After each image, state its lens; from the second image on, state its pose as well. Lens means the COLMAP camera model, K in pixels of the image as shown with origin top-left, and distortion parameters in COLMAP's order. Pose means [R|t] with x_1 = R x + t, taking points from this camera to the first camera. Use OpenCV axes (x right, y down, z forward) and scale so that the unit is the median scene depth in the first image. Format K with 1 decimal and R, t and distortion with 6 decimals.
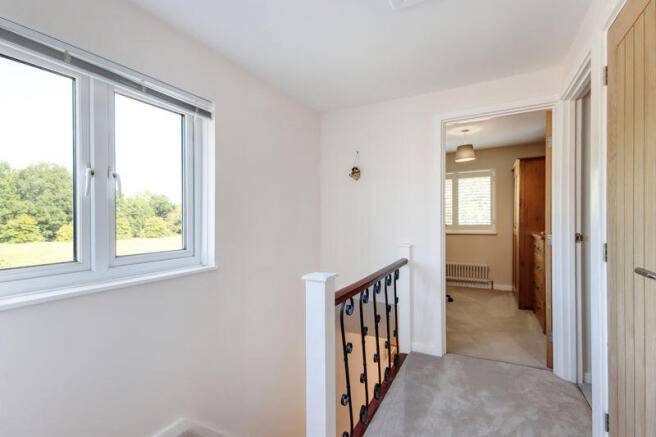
lens RADIAL K [[304.9, 0, 328.0], [0, 304.9, 218.5], [0, 0, 1]] dist [0.002083, 0.000281]
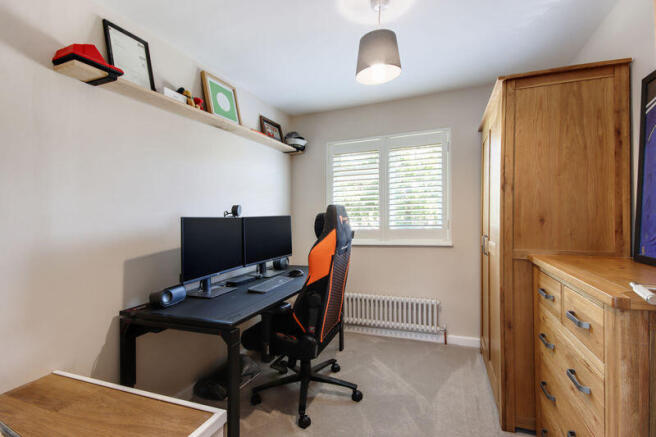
lens RADIAL K [[304.9, 0, 328.0], [0, 304.9, 218.5], [0, 0, 1]] dist [0.002083, 0.000281]
pose [[0.993627, -0.001313, 0.112712, 0.282234], [0.001360, 0.999999, -0.000342, -0.000835], [-0.112711, 0.000493, 0.993628, 0.505532]]
